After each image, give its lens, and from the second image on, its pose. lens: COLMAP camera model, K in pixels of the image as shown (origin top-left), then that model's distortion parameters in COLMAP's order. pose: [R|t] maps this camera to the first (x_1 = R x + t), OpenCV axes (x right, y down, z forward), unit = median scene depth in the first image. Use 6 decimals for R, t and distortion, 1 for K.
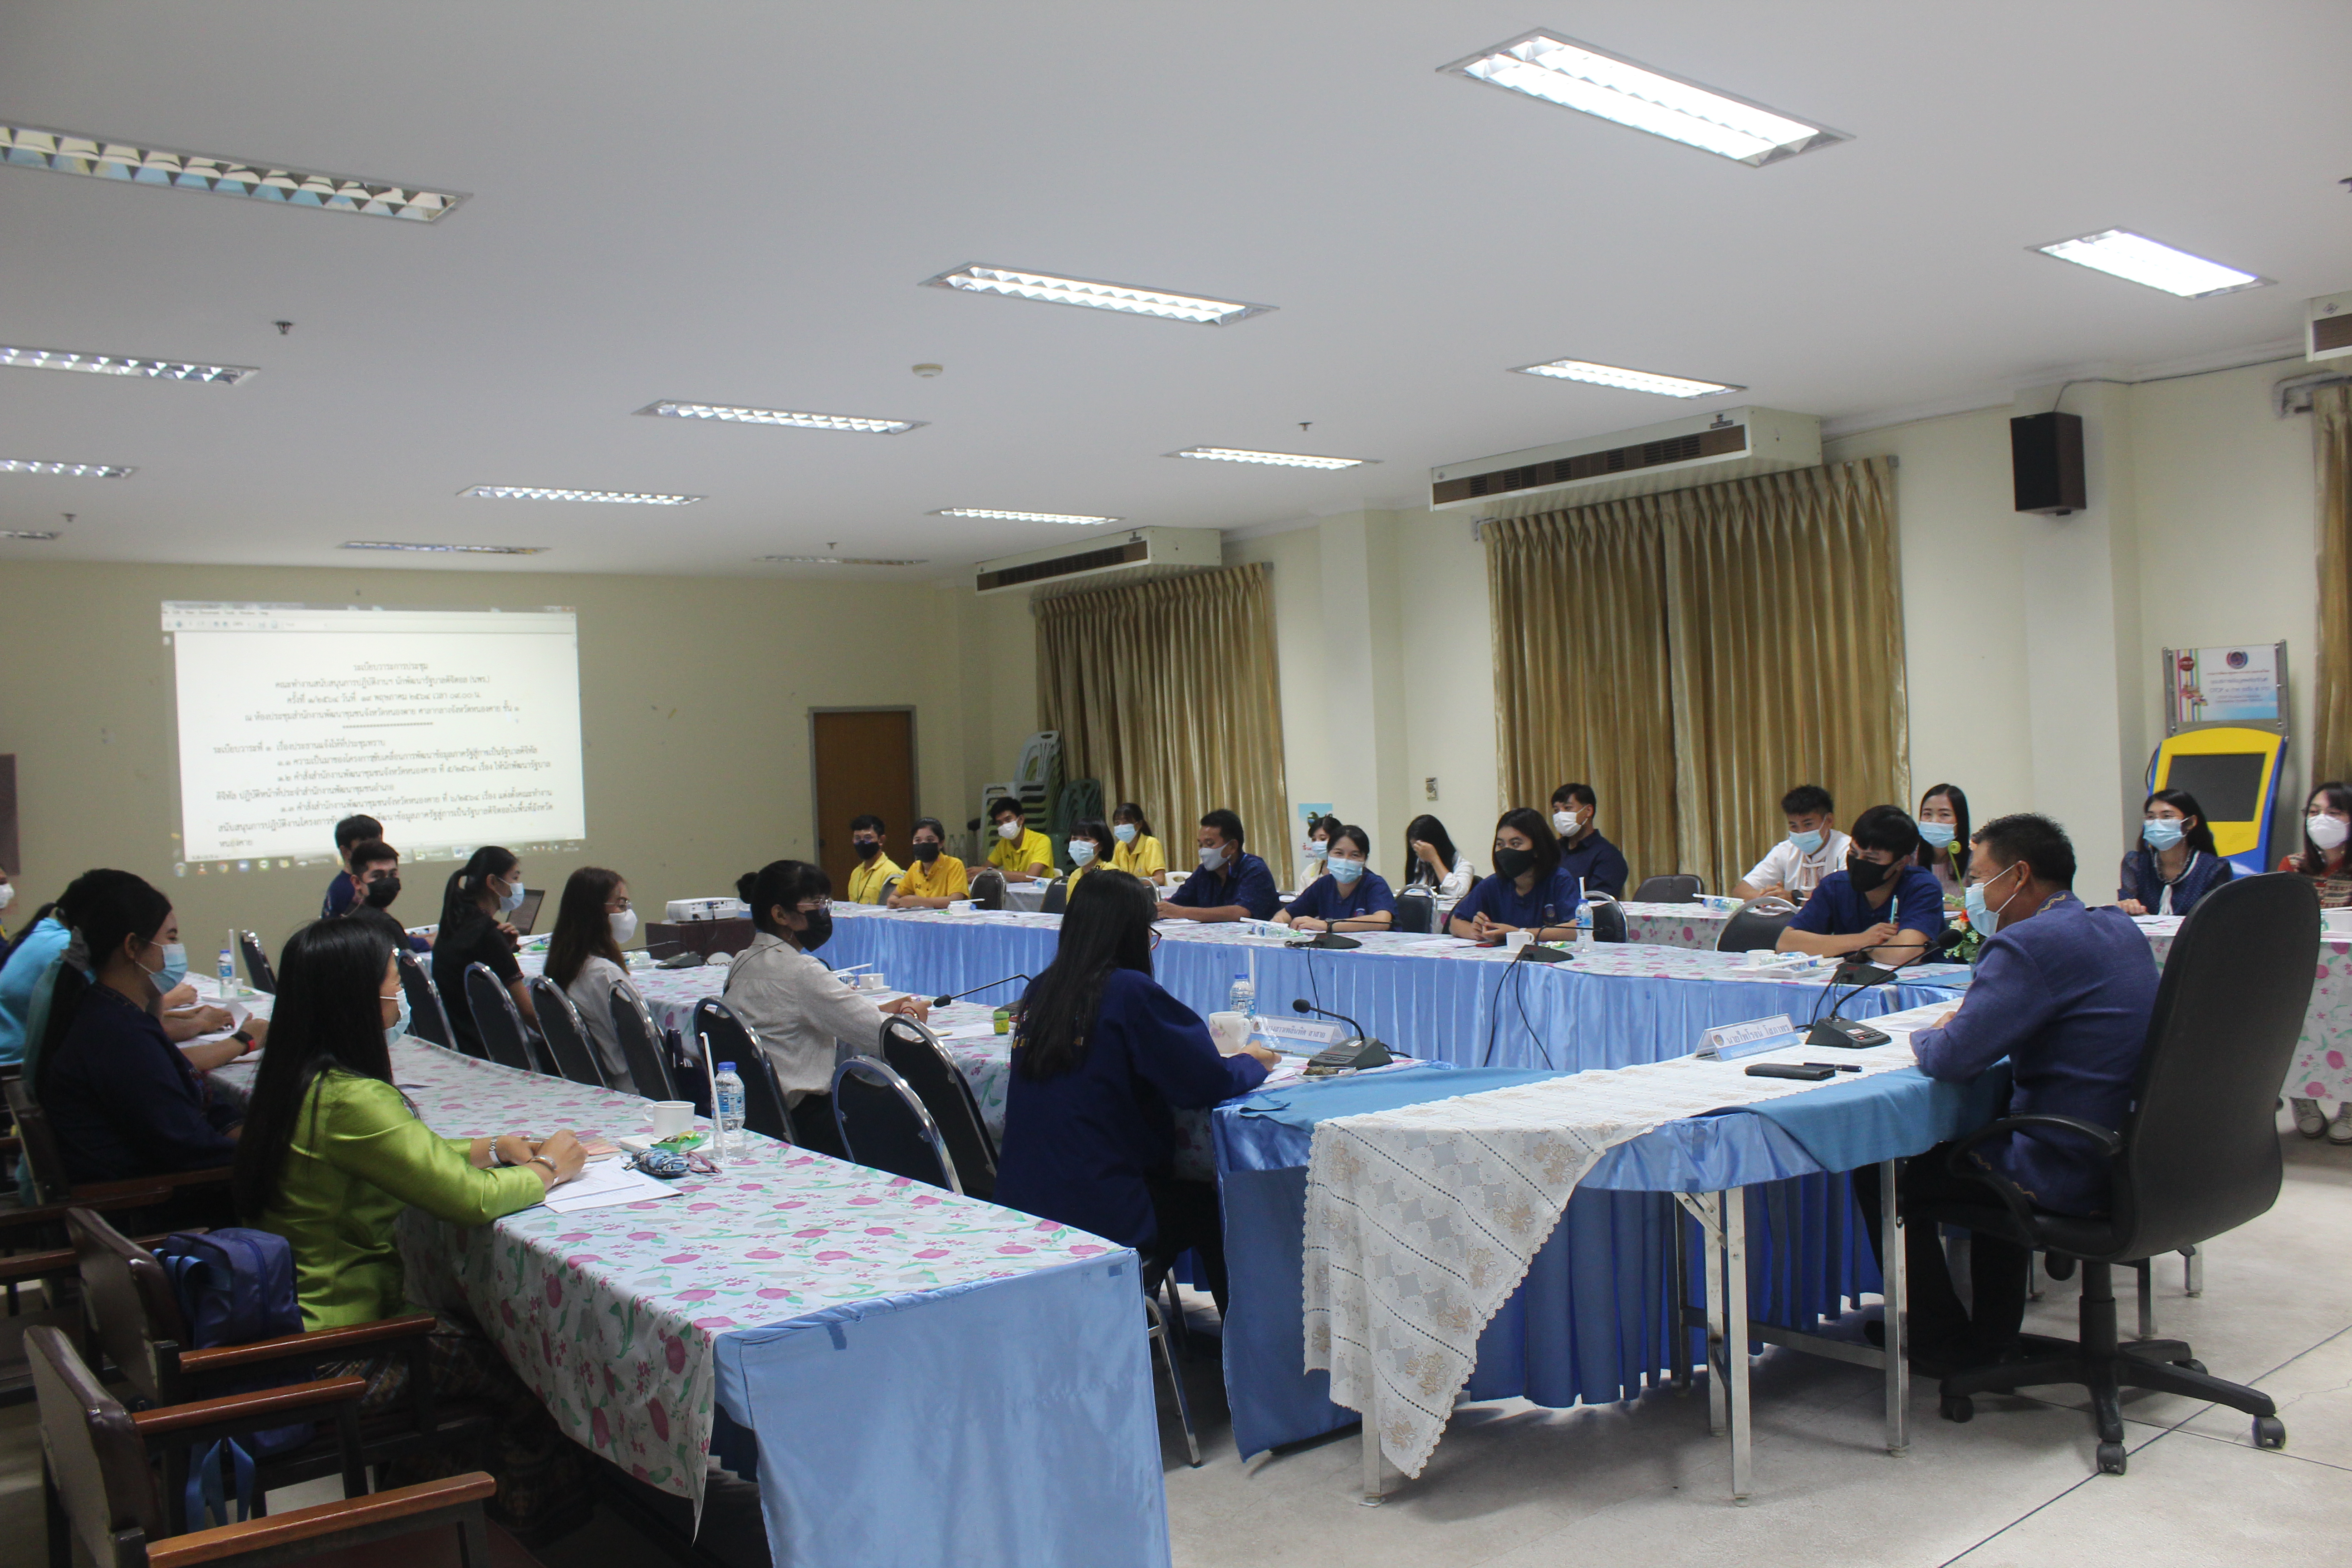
lens RADIAL K [[2071.2, 0, 1183.7], [0, 2071.2, 784.9], [0, 0, 1]] dist [-0.062224, 0.052772]
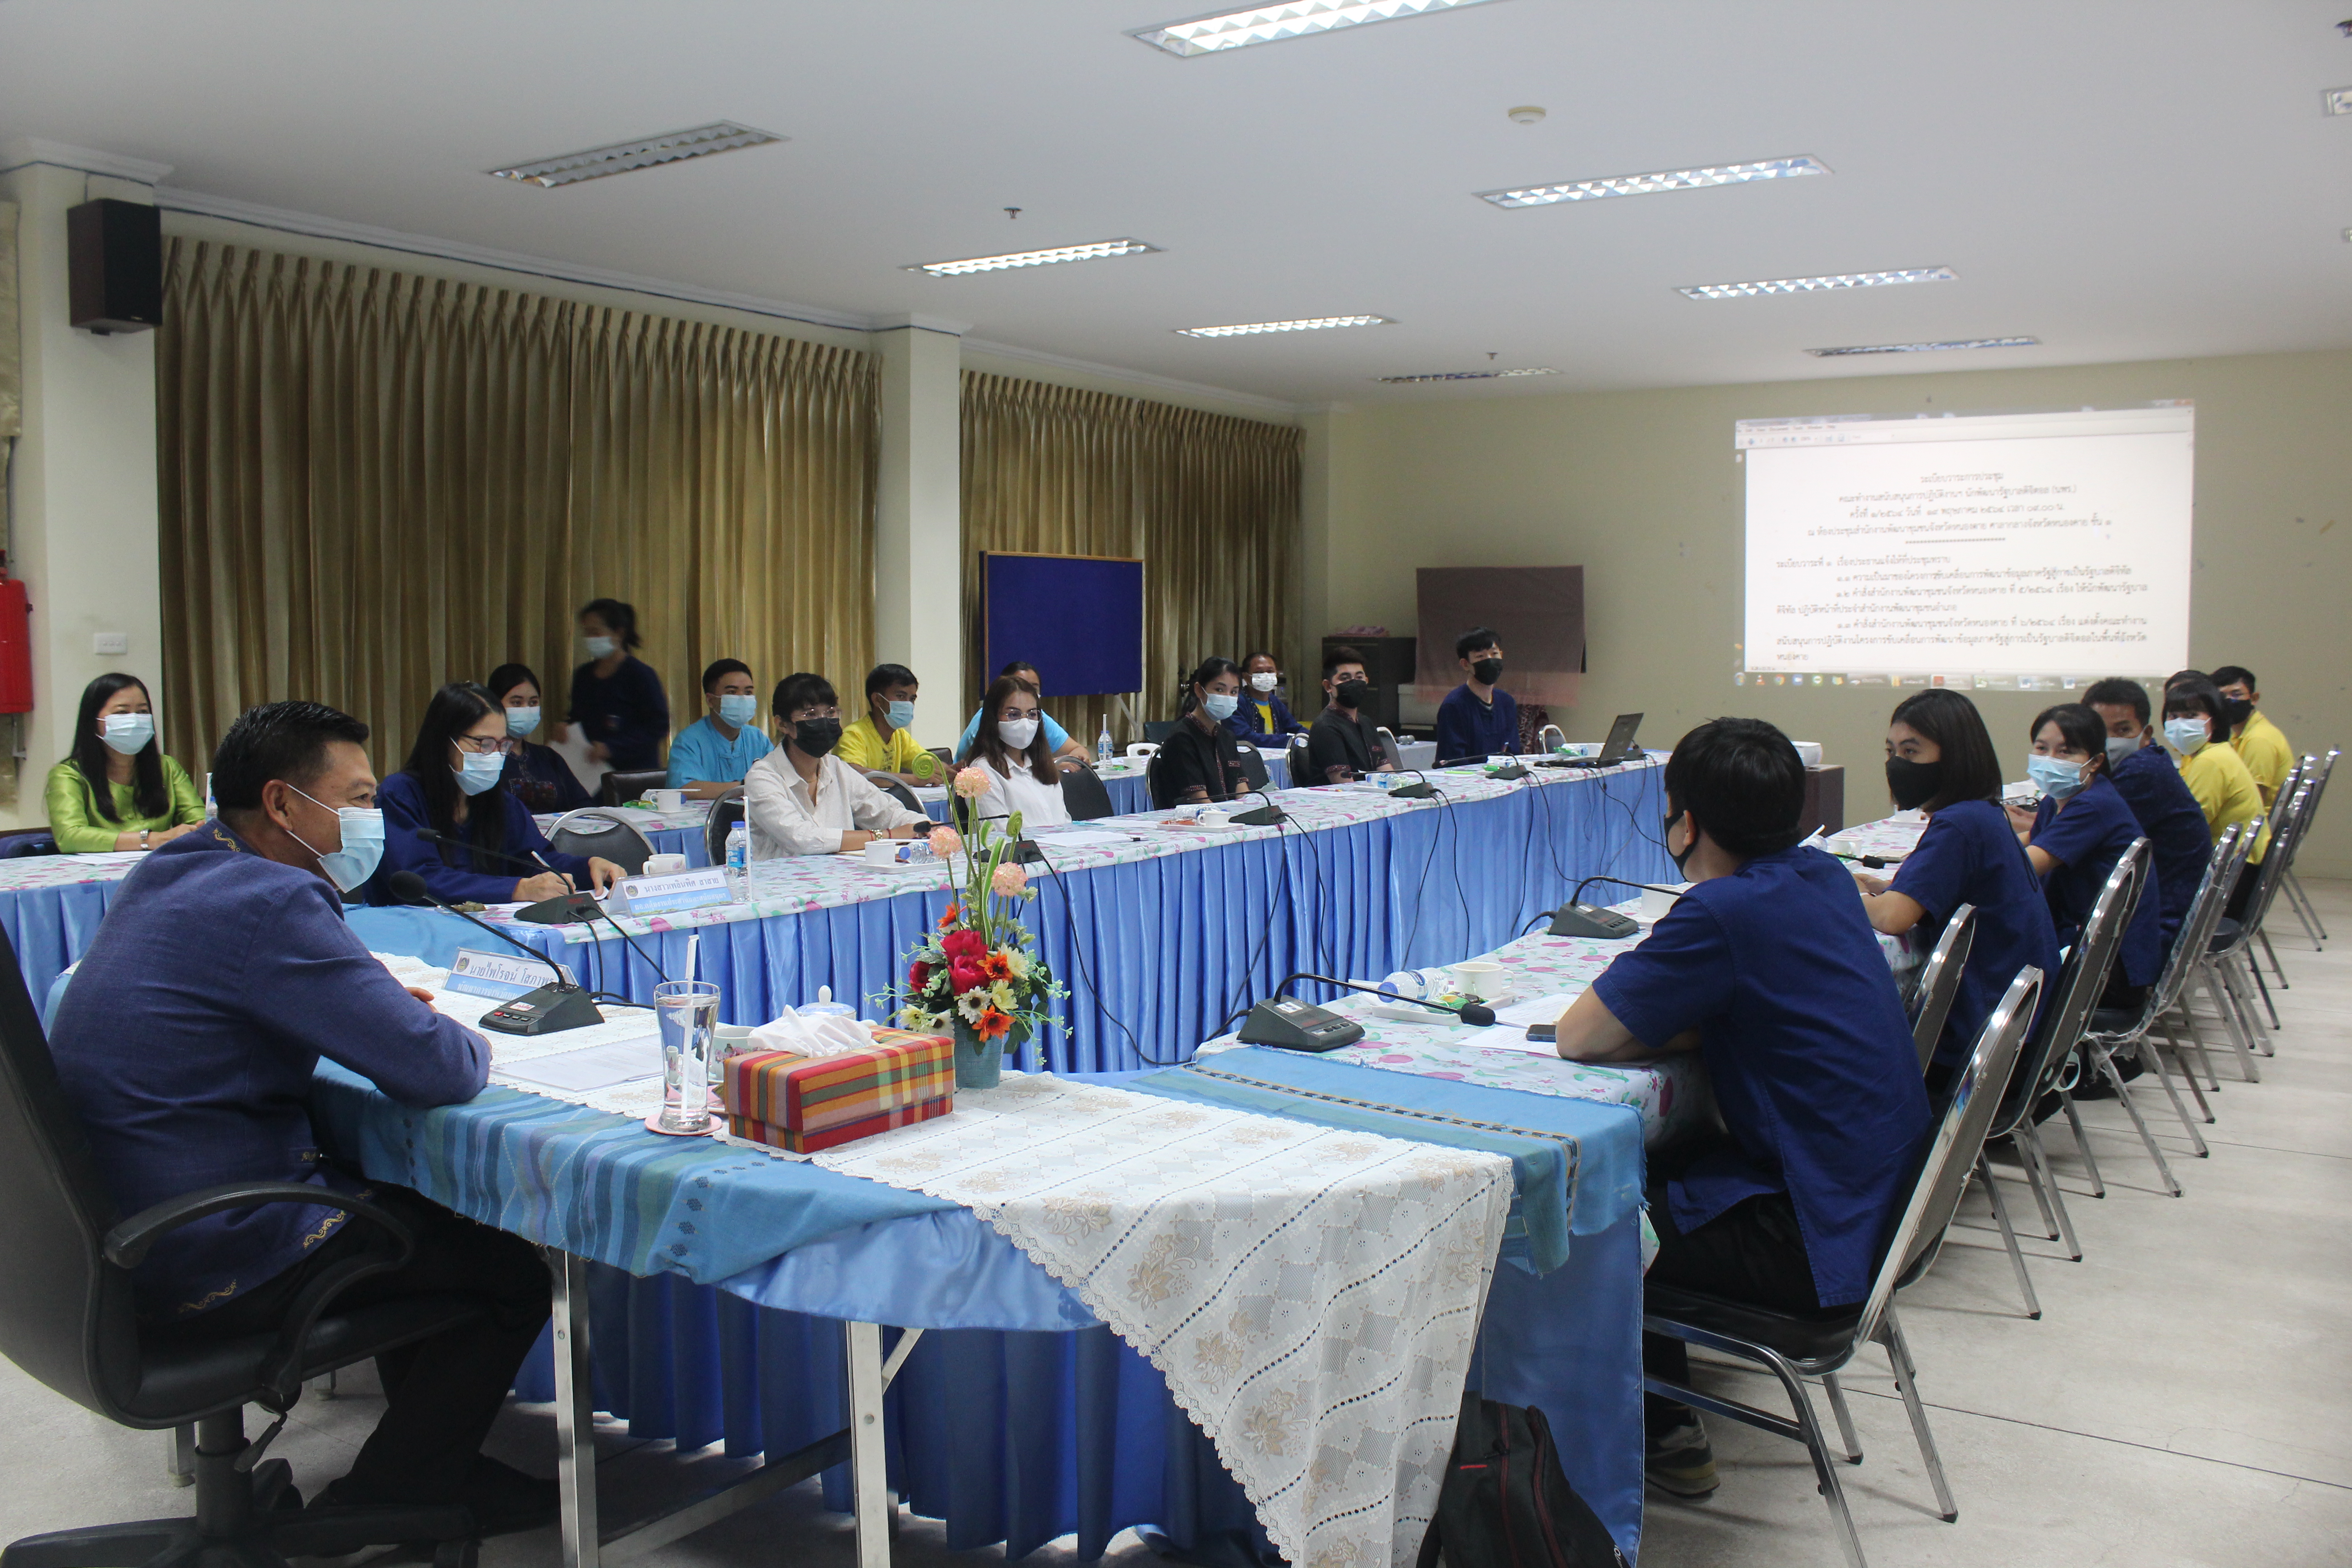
lens RADIAL K [[2071.2, 0, 1191.3], [0, 2071.2, 774.9], [0, 0, 1]] dist [-0.062224, 0.052772]
pose [[0.318332, 0.108032, -0.941804, 0.398230], [-0.025928, 0.994106, 0.105268, -0.012732], [0.947625, -0.009091, 0.319256, 0.378651]]
